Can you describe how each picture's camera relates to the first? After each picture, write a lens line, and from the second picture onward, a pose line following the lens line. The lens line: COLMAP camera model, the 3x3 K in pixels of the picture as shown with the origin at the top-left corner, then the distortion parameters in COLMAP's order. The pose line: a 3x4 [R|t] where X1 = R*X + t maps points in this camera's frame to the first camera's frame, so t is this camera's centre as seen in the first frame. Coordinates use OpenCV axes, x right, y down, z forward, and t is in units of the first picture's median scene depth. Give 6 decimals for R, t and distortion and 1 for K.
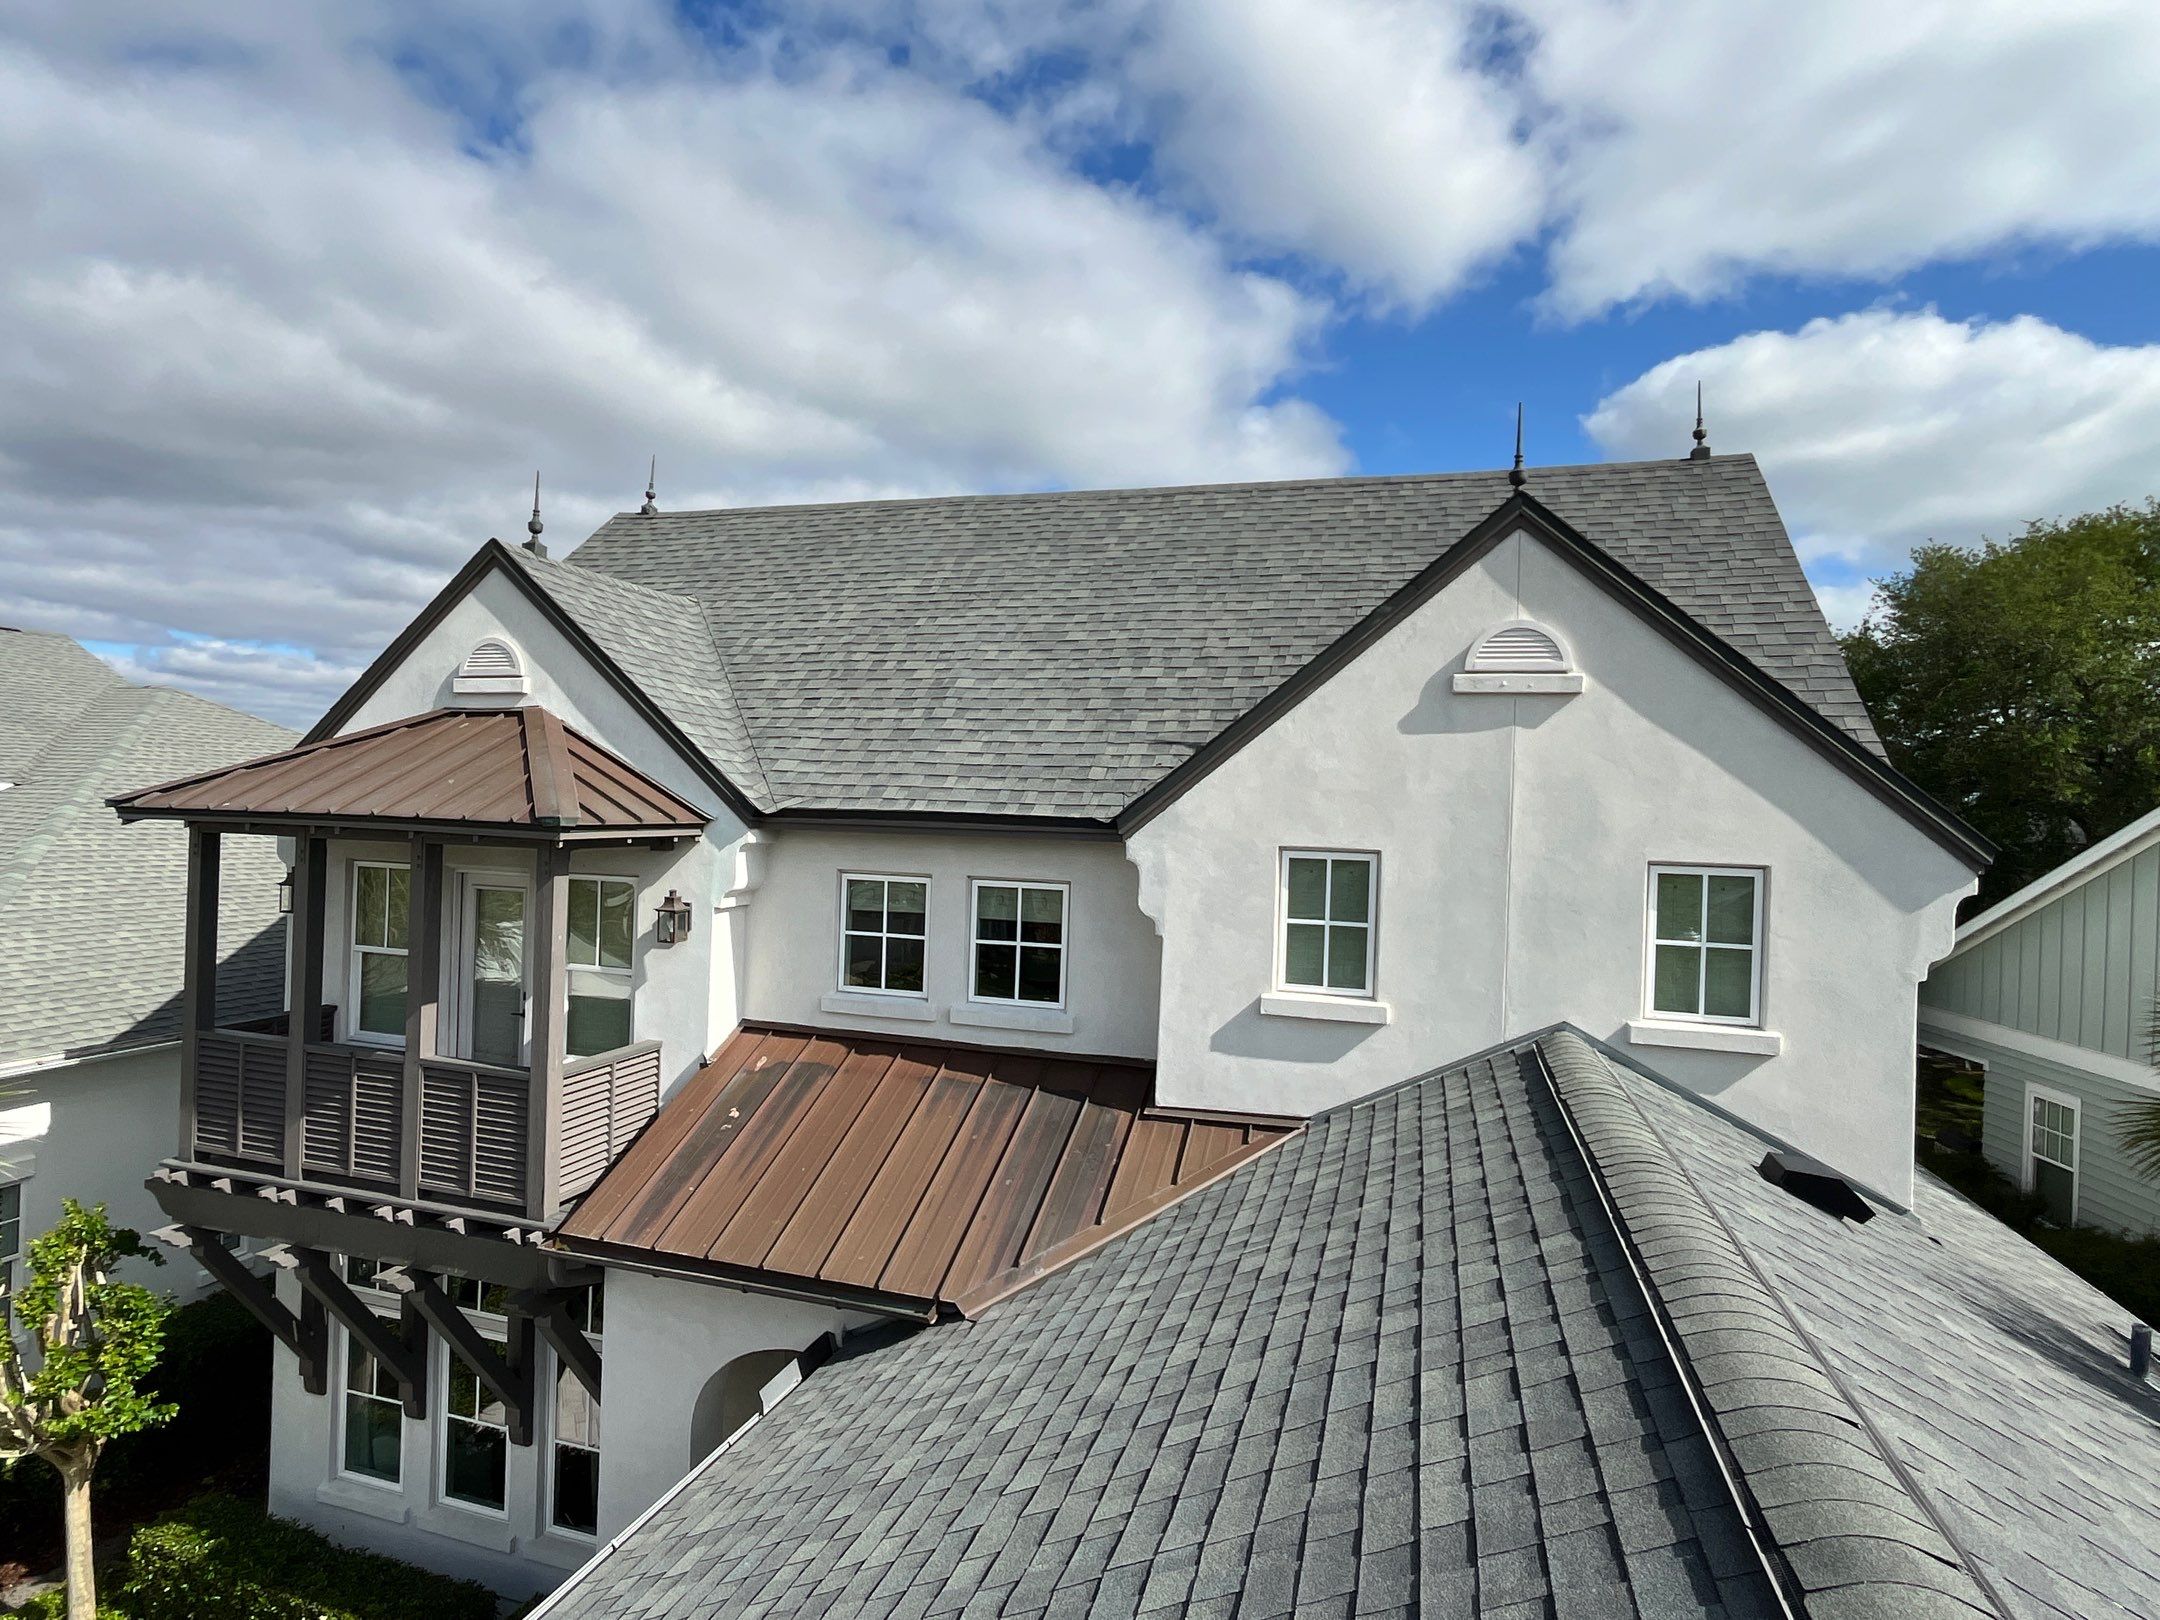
lens RADIAL K [[1173.2, 0, 1068.8], [0, 1173.2, 820.0], [0, 0, 1]] dist [-0.001697, -0.000130]
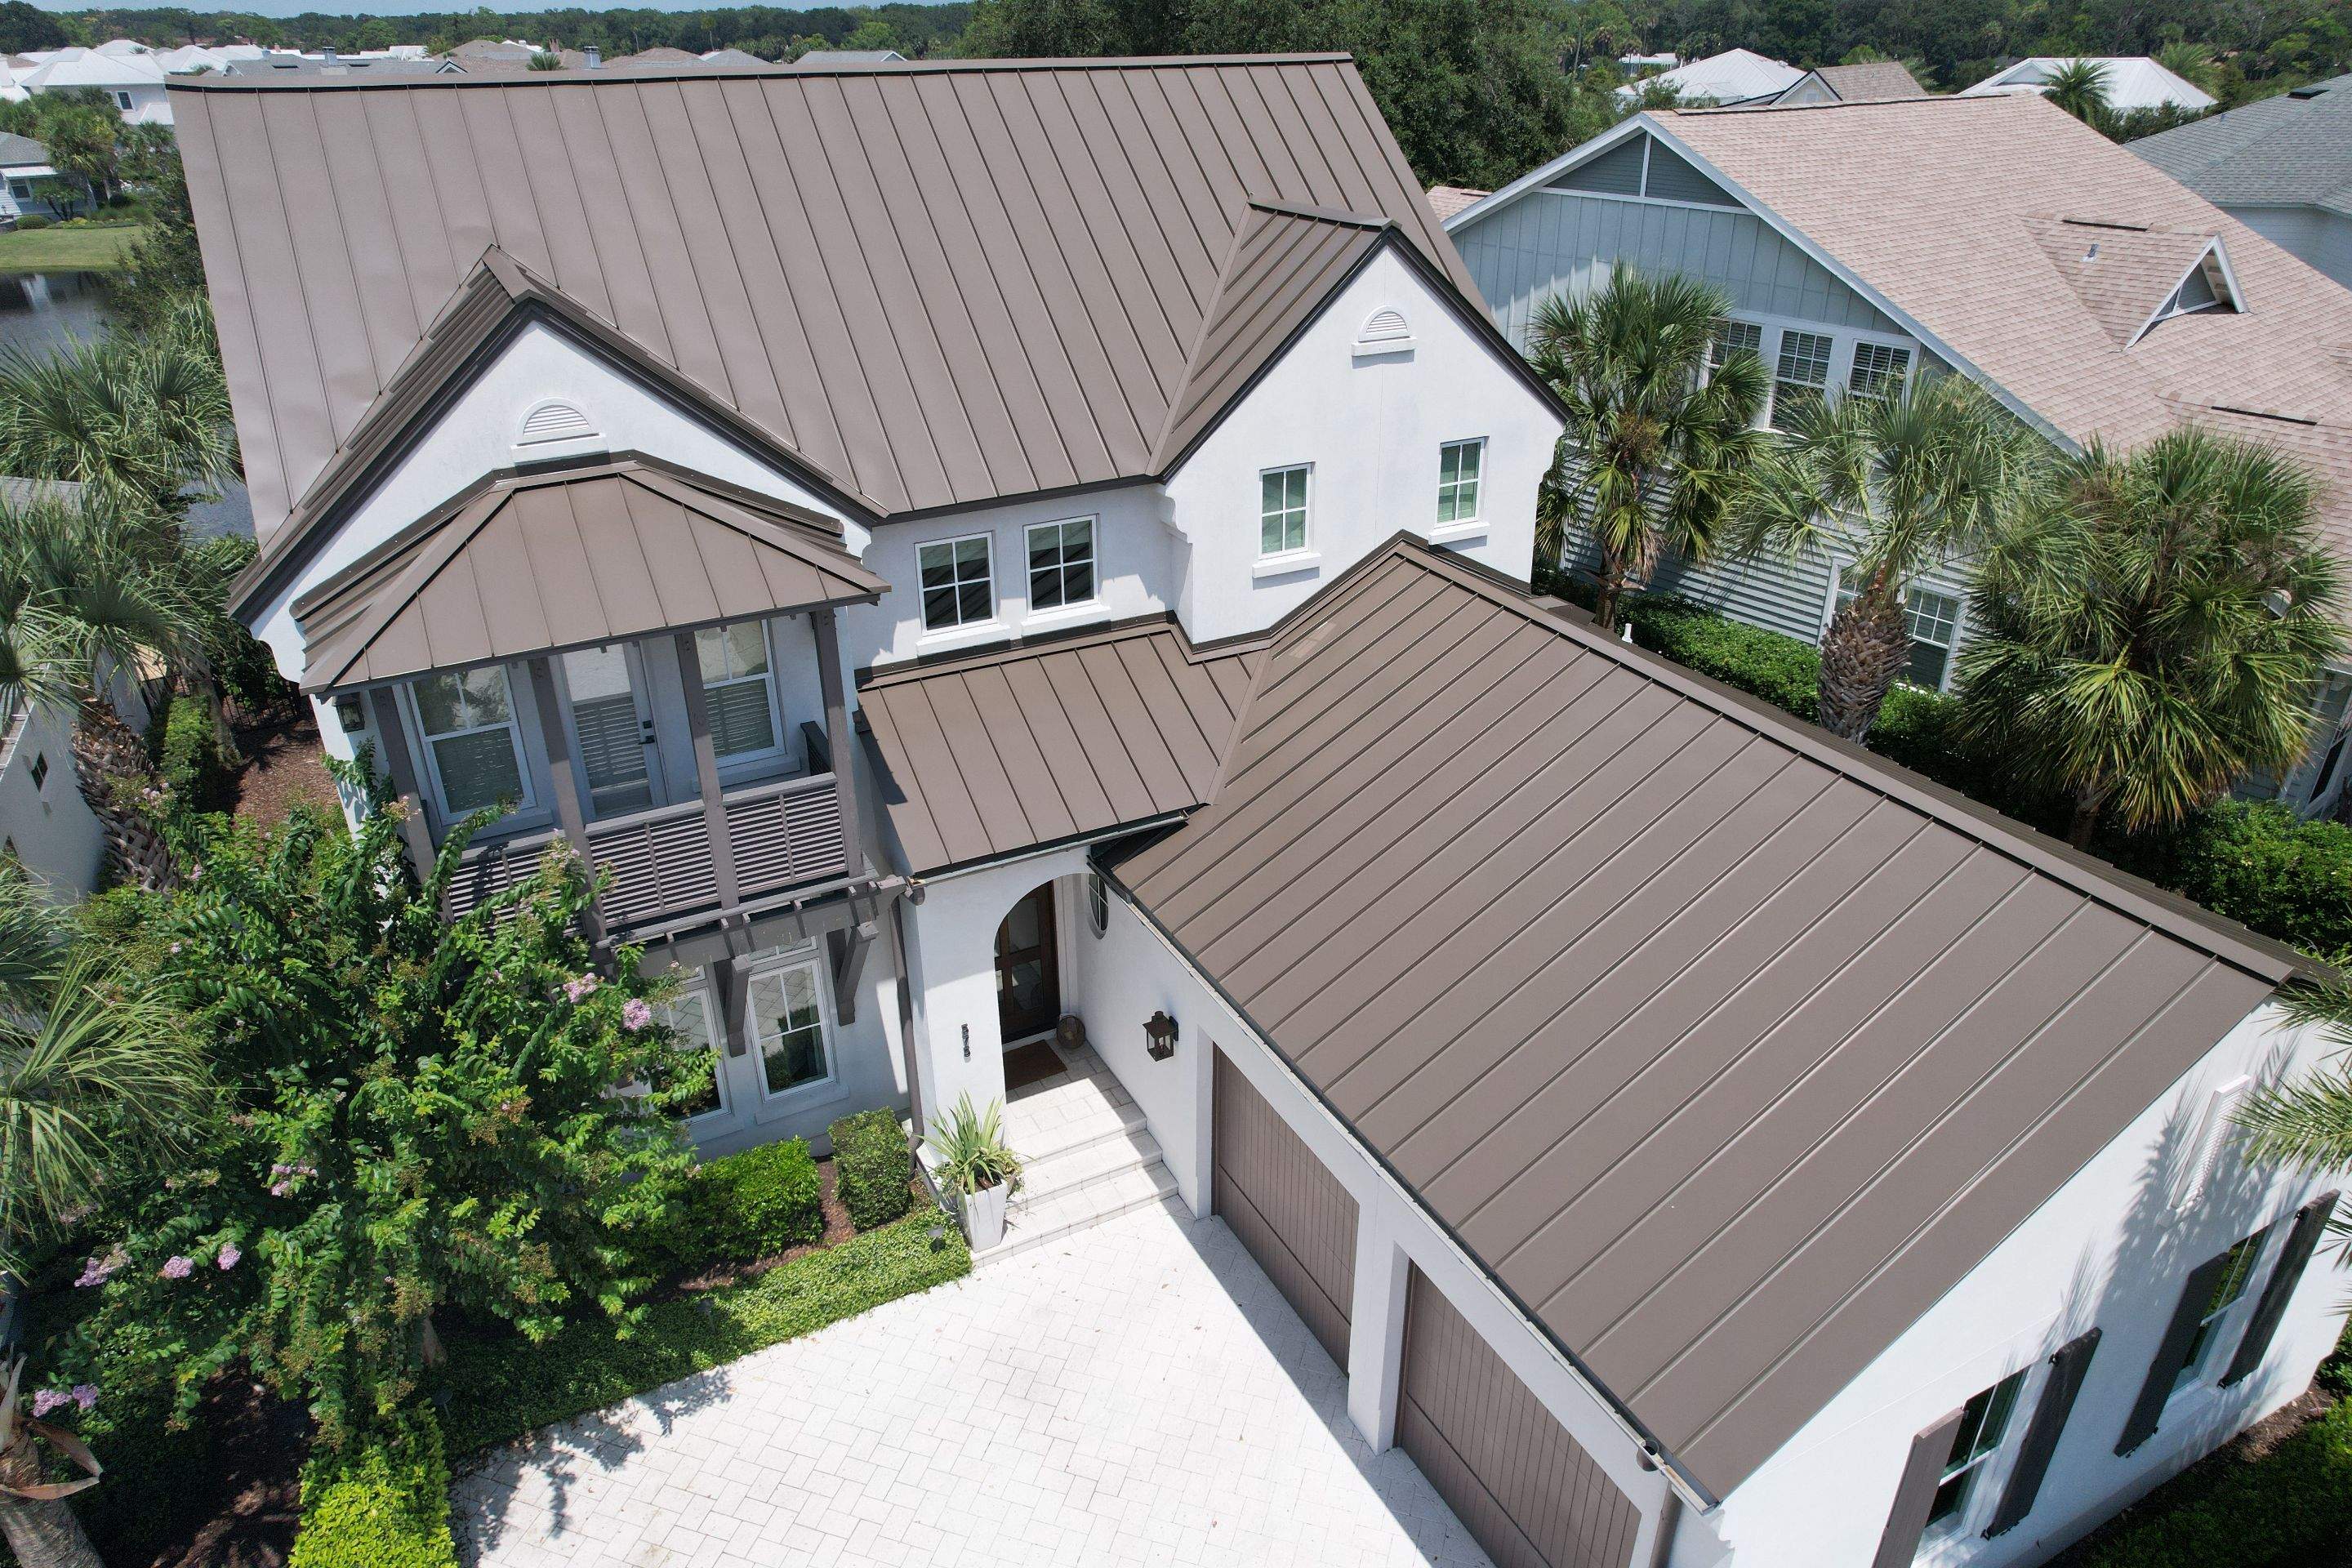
lens RADIAL K [[1540.9, 0, 1184.6], [0, 1540.9, 790.9], [0, 0, 1]] dist [-0.027949, 0.027403]
pose [[0.693638, -0.365972, 0.620428, -1.131234], [0.030096, 0.875291, 0.482660, -0.512575], [-0.719695, -0.316118, 0.618149, -0.266518]]
